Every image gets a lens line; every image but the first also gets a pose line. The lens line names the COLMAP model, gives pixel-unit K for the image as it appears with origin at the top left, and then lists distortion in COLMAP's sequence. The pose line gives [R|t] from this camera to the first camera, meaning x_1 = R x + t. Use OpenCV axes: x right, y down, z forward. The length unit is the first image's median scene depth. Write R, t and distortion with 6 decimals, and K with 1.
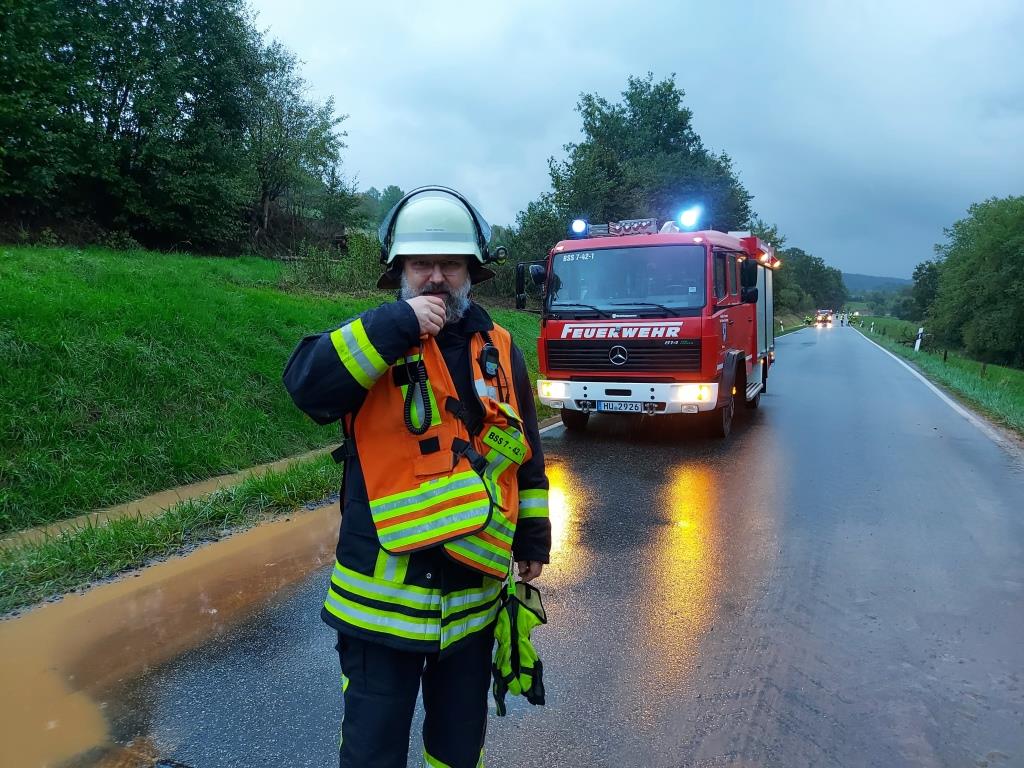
lens RADIAL K [[762.4, 0, 512.0], [0, 762.4, 384.0], [0, 0, 1]] dist [0.041454, 0.000049]
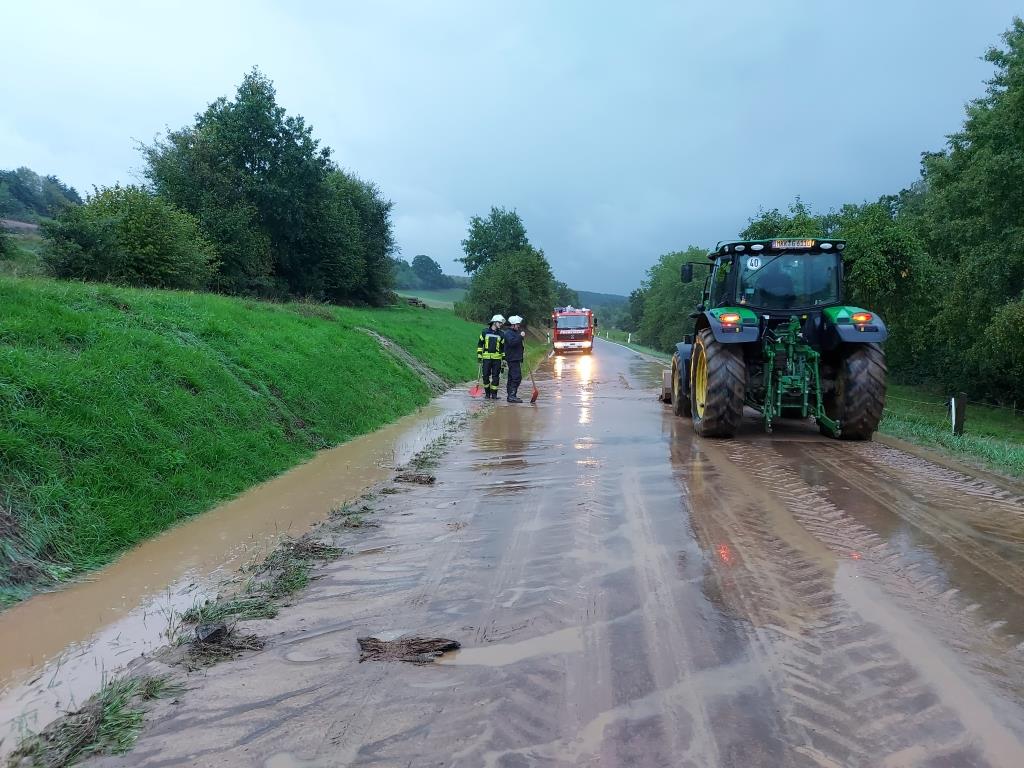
lens RADIAL K [[762.4, 0, 512.0], [0, 762.4, 384.0], [0, 0, 1]] dist [0.041454, 0.000049]
pose [[0.948690, -0.033187, 0.314462, -0.738254], [0.039110, 0.999156, -0.012543, 0.129165], [-0.313781, 0.024198, 0.949187, -1.466973]]
